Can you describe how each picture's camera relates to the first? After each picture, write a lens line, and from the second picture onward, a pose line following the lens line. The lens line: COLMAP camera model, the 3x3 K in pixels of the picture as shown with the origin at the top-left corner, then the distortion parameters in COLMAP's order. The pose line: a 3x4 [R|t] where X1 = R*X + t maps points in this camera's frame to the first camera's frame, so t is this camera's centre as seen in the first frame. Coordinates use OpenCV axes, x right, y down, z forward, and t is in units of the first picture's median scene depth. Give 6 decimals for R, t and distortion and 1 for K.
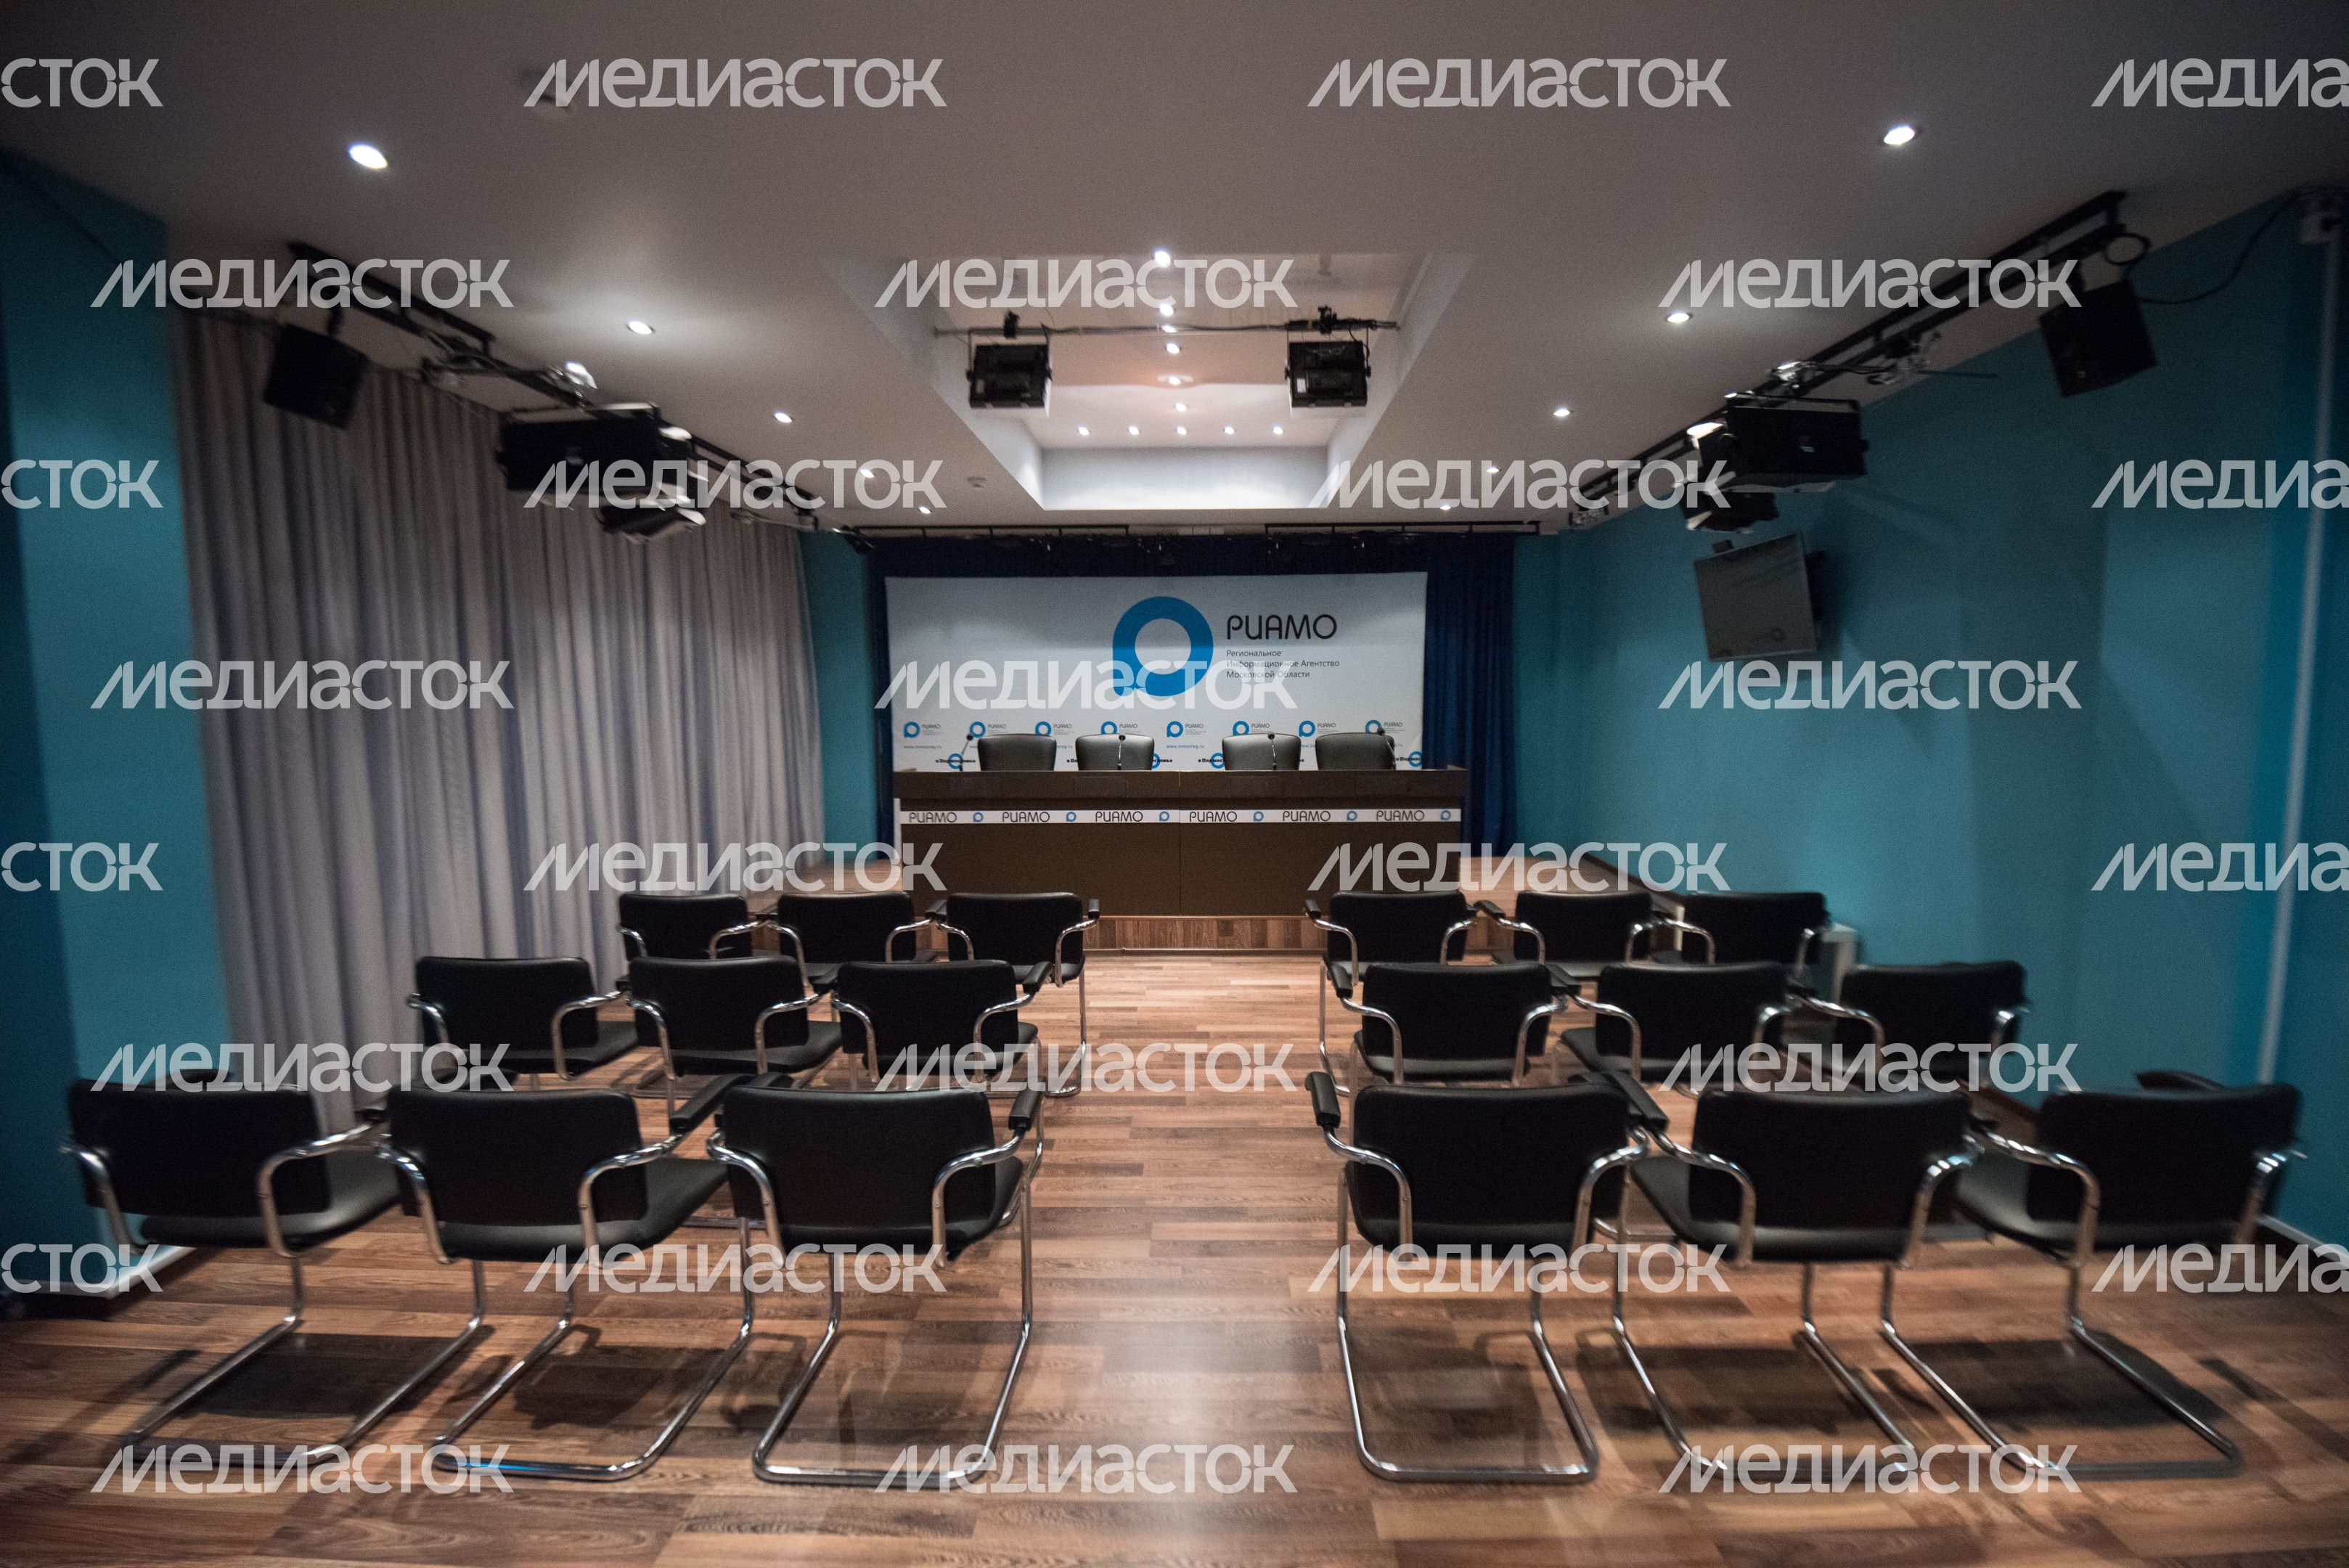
lens RADIAL K [[1064.2, 0, 1199.4], [0, 1064.2, 797.2], [0, 0, 1]] dist [0.000018, -0.017755]
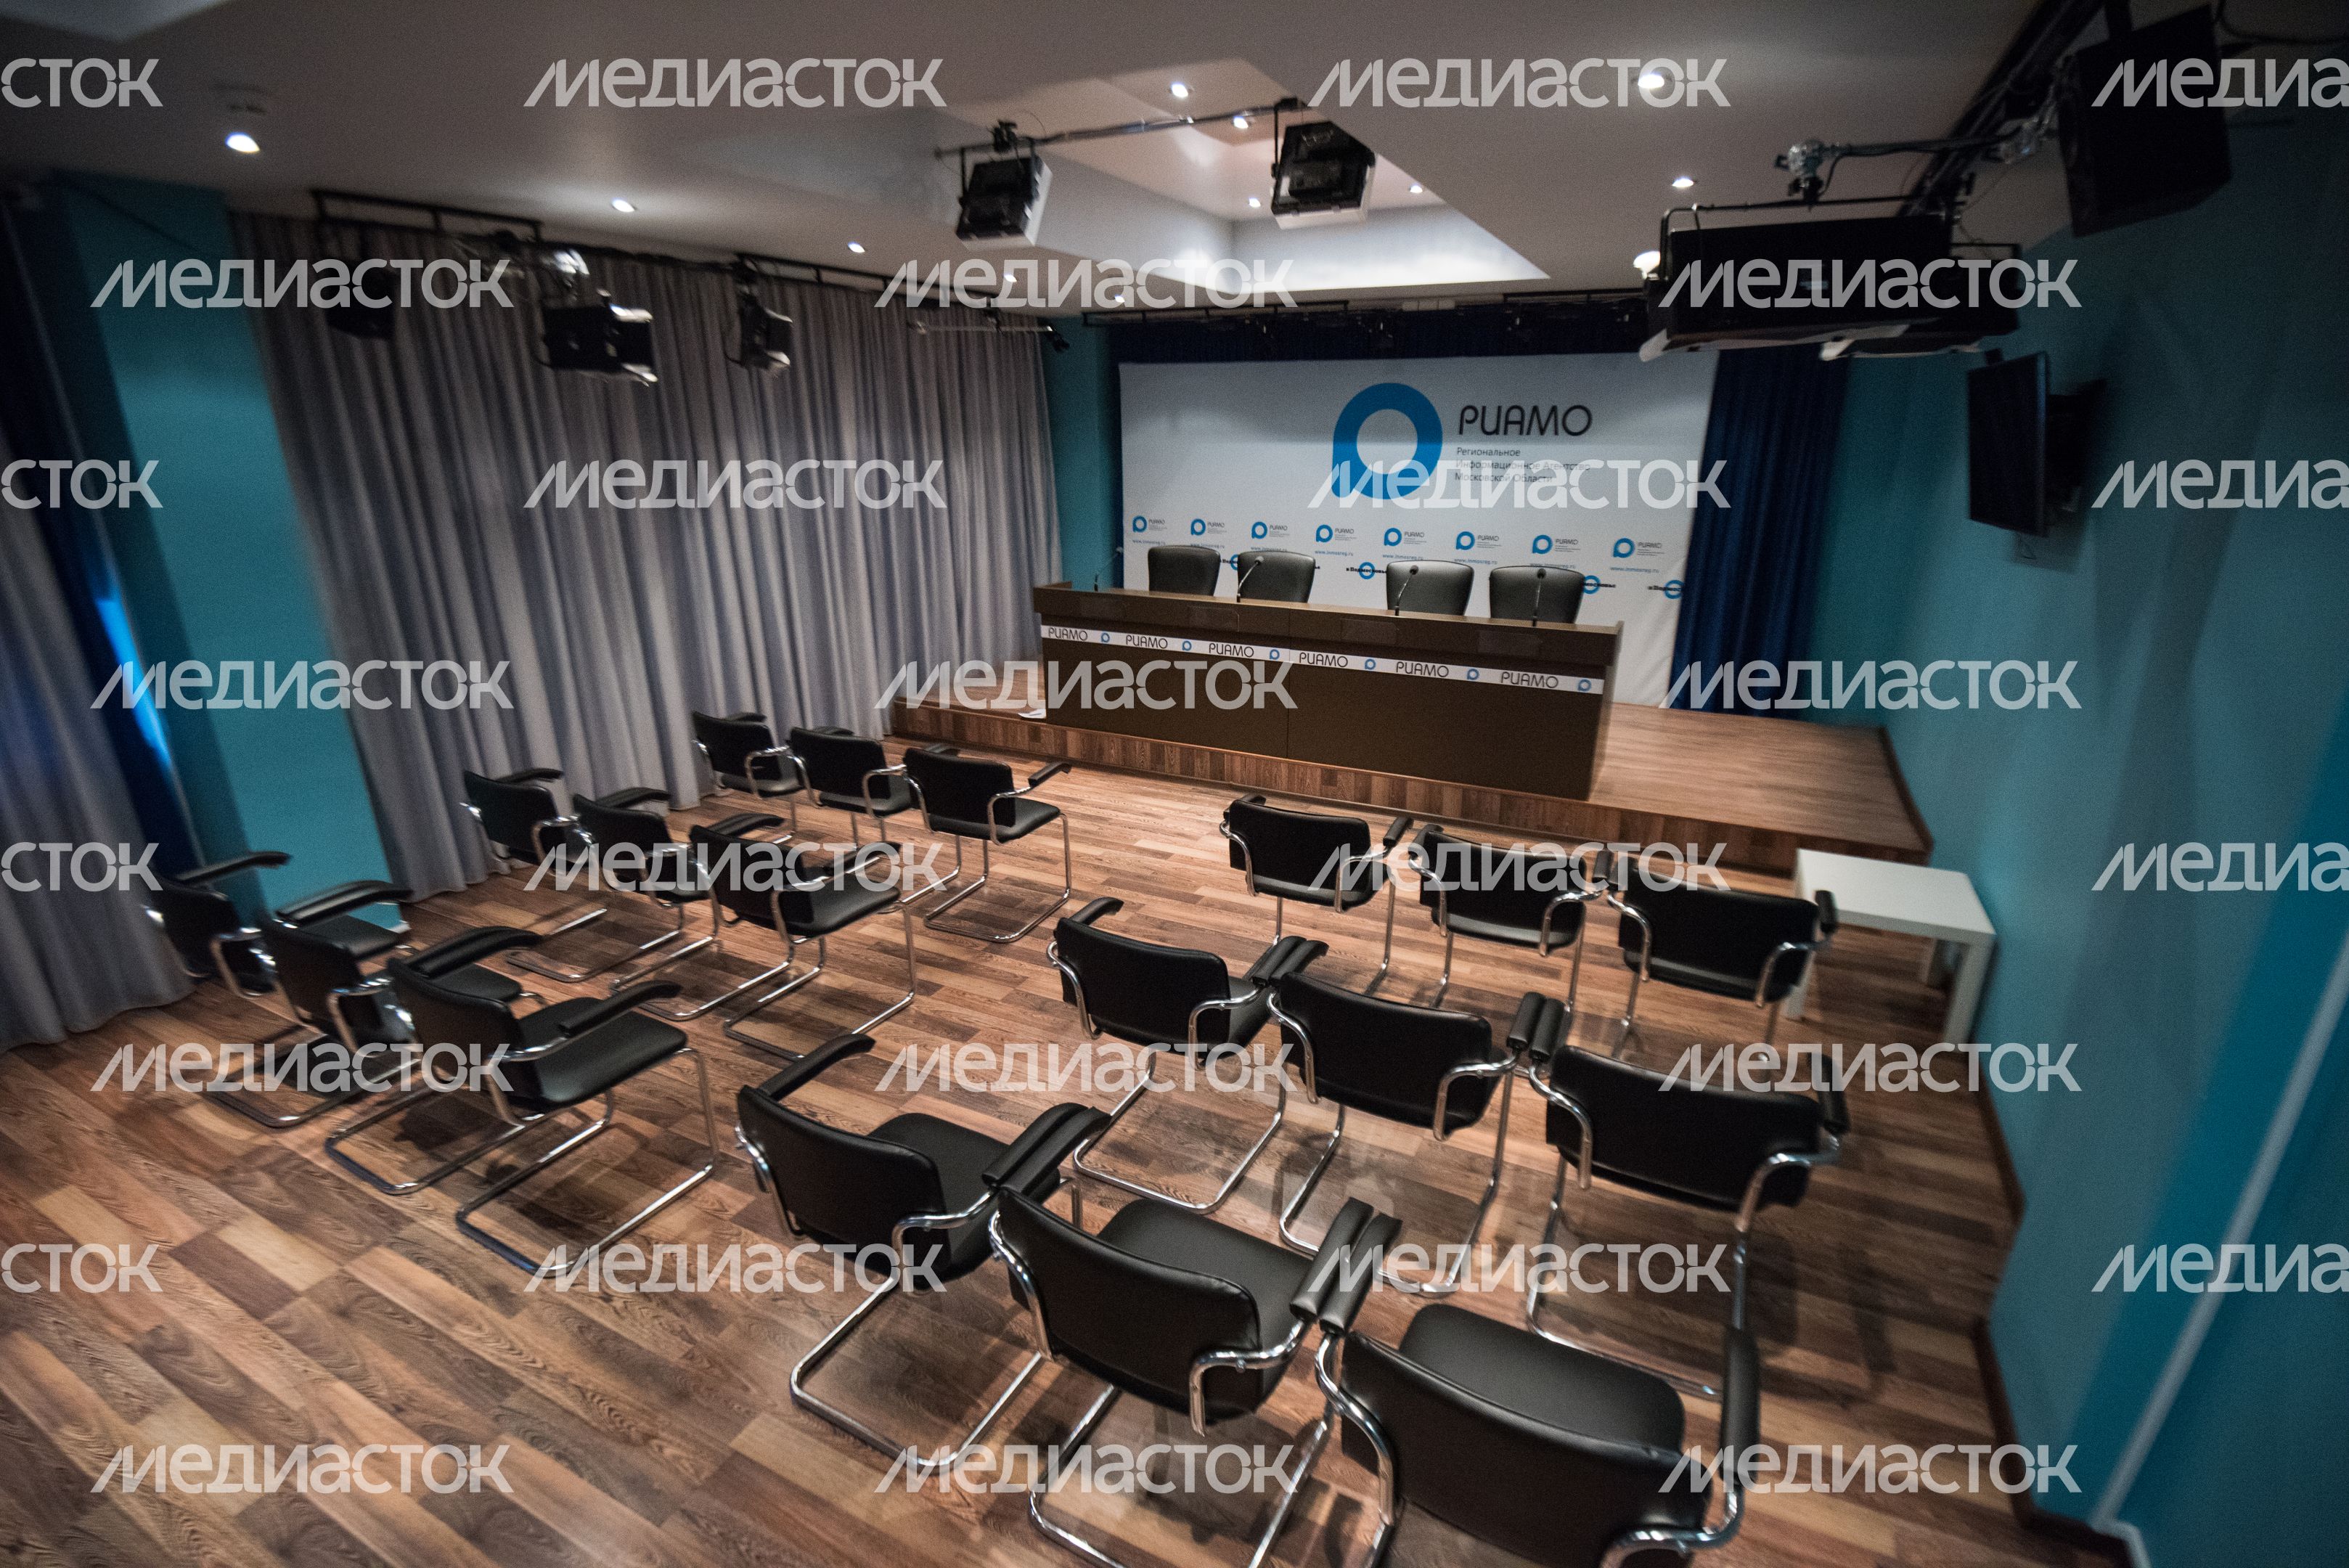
lens RADIAL K [[1066.2, 0, 1194.9], [0, 1066.2, 801.1], [0, 0, 1]] dist [-0.001294, -0.016815]
pose [[0.902832, 0.150293, -0.402873, 0.510491], [-0.047326, 0.965967, 0.254300, -0.157032], [0.427381, -0.210524, 0.879218, 0.173832]]
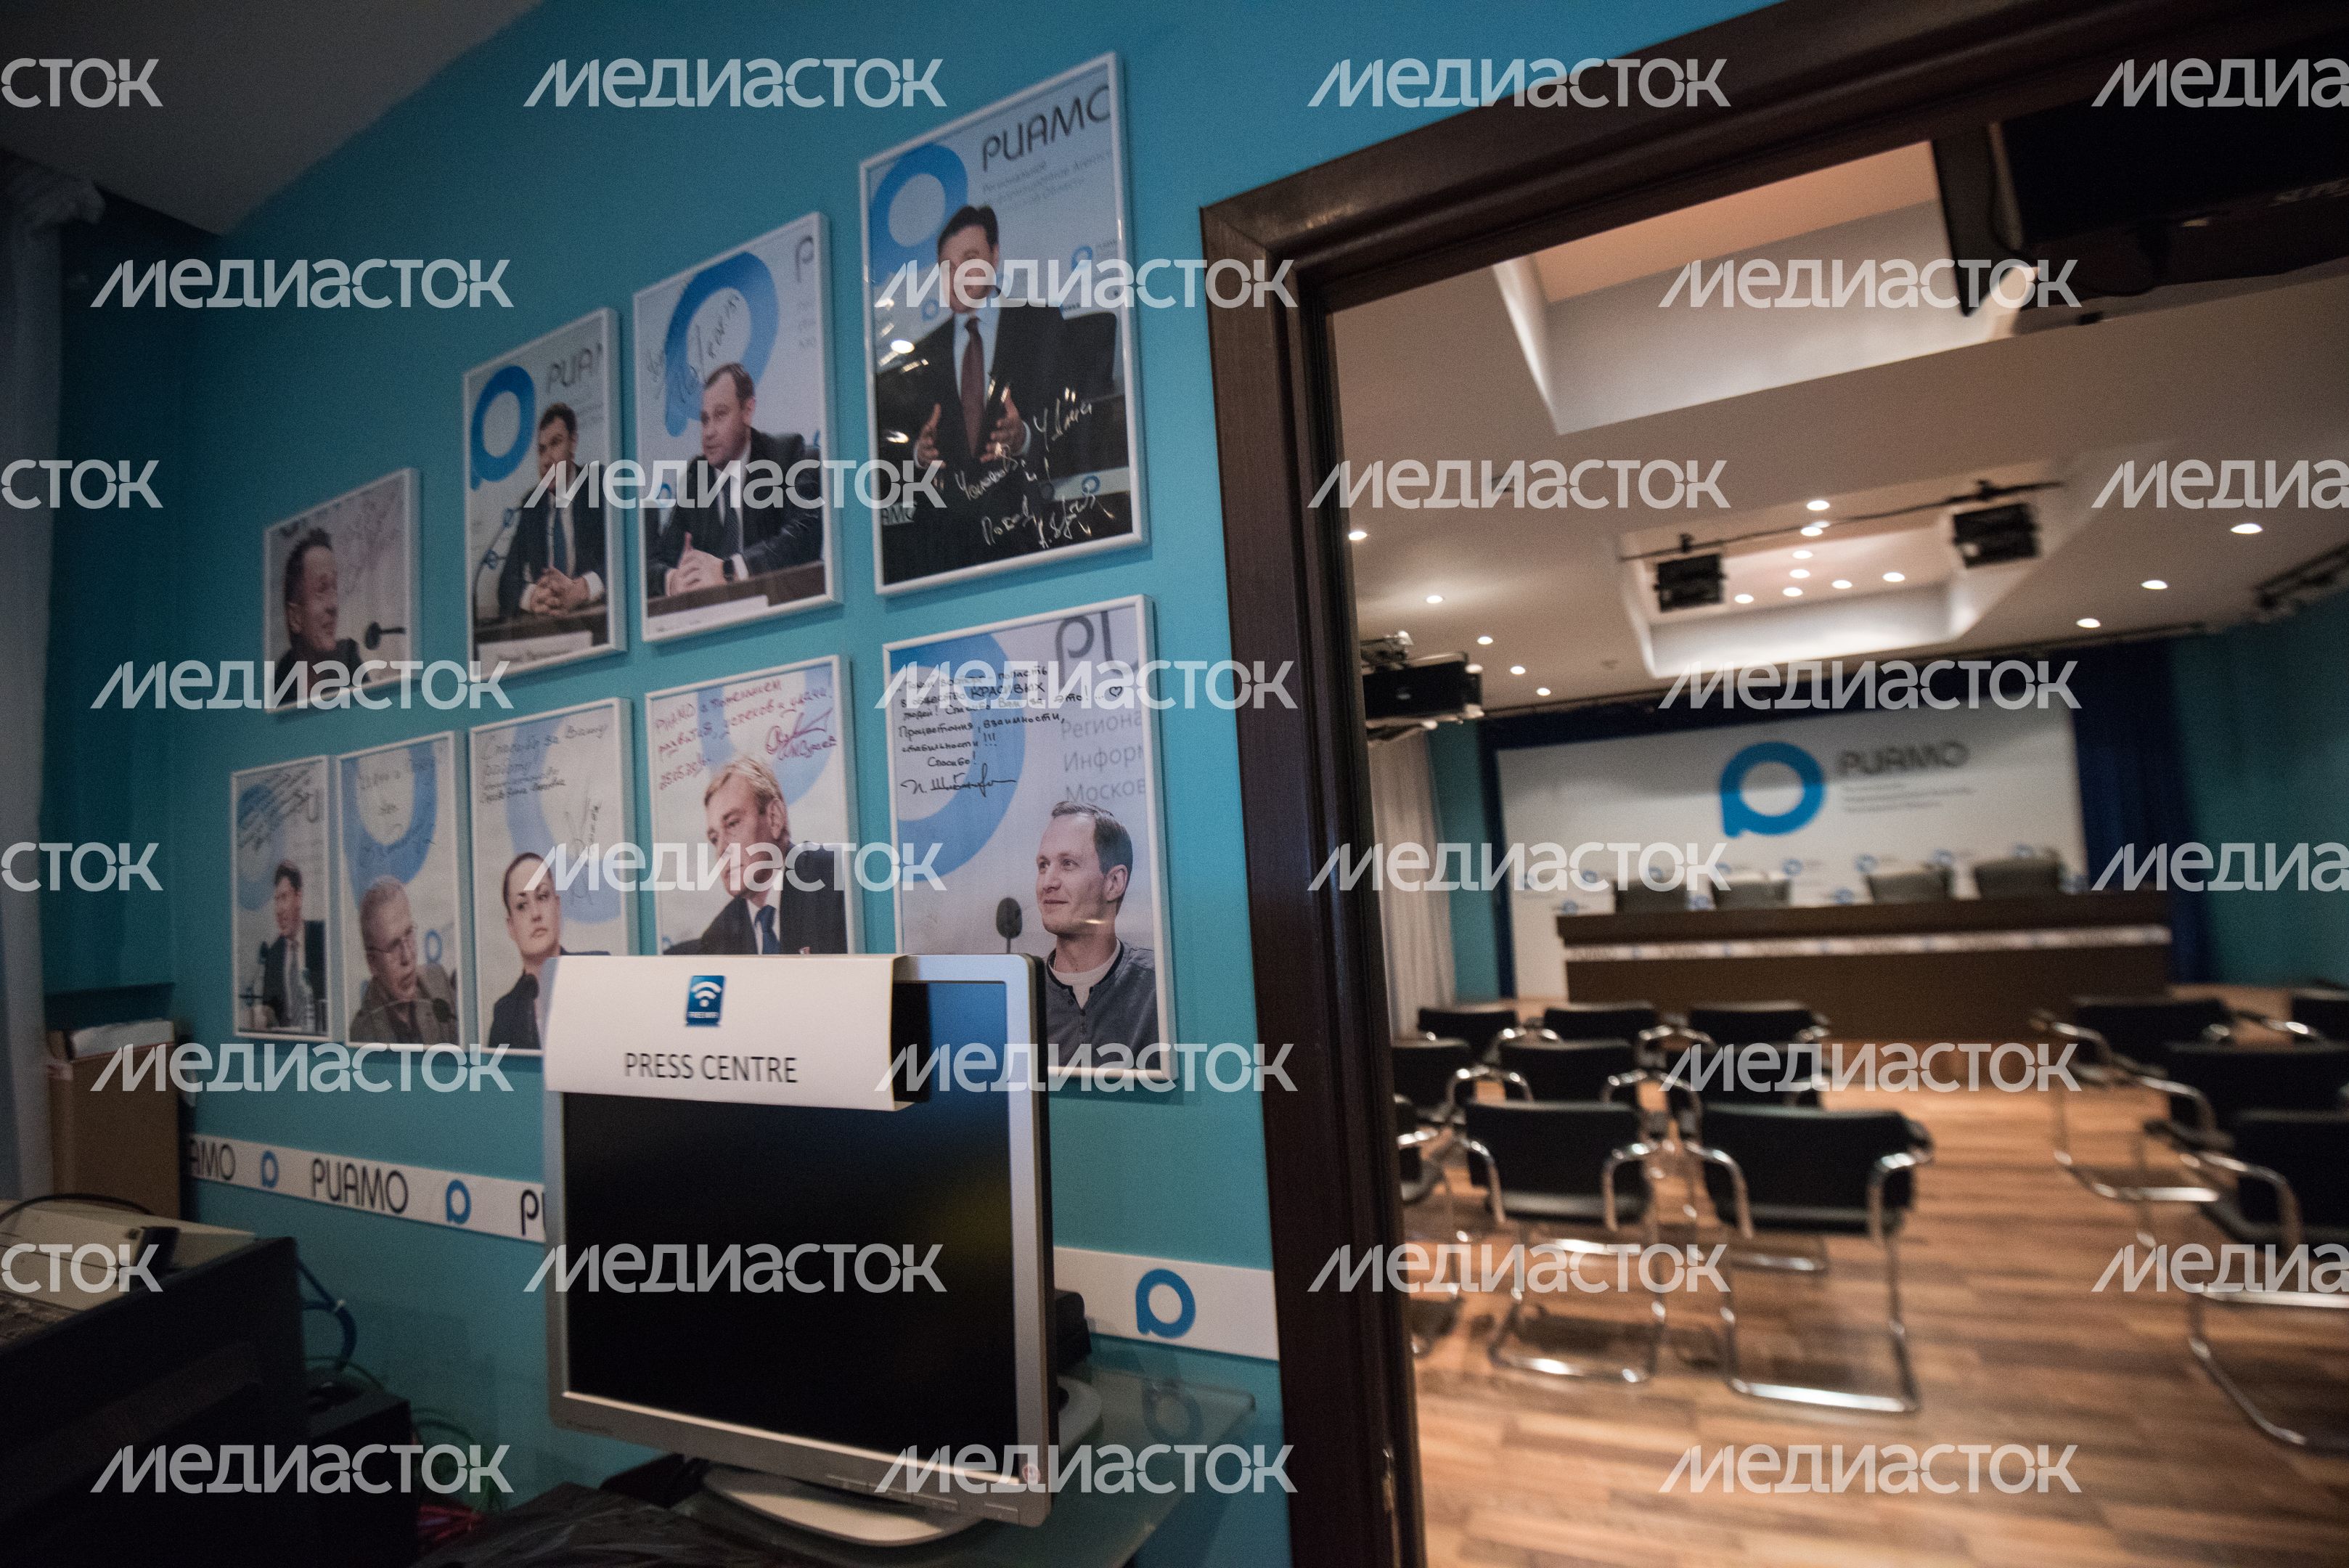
lens RADIAL K [[1061.1, 0, 1208.7], [0, 1061.1, 806.8], [0, 0, 1]] dist [-0.009710, -0.024617]
pose [[0.903862, -0.082237, -0.419845, -0.223963], [0.022636, 0.989170, -0.145021, 0.030752], [0.427224, 0.121575, 0.895935, -0.360508]]
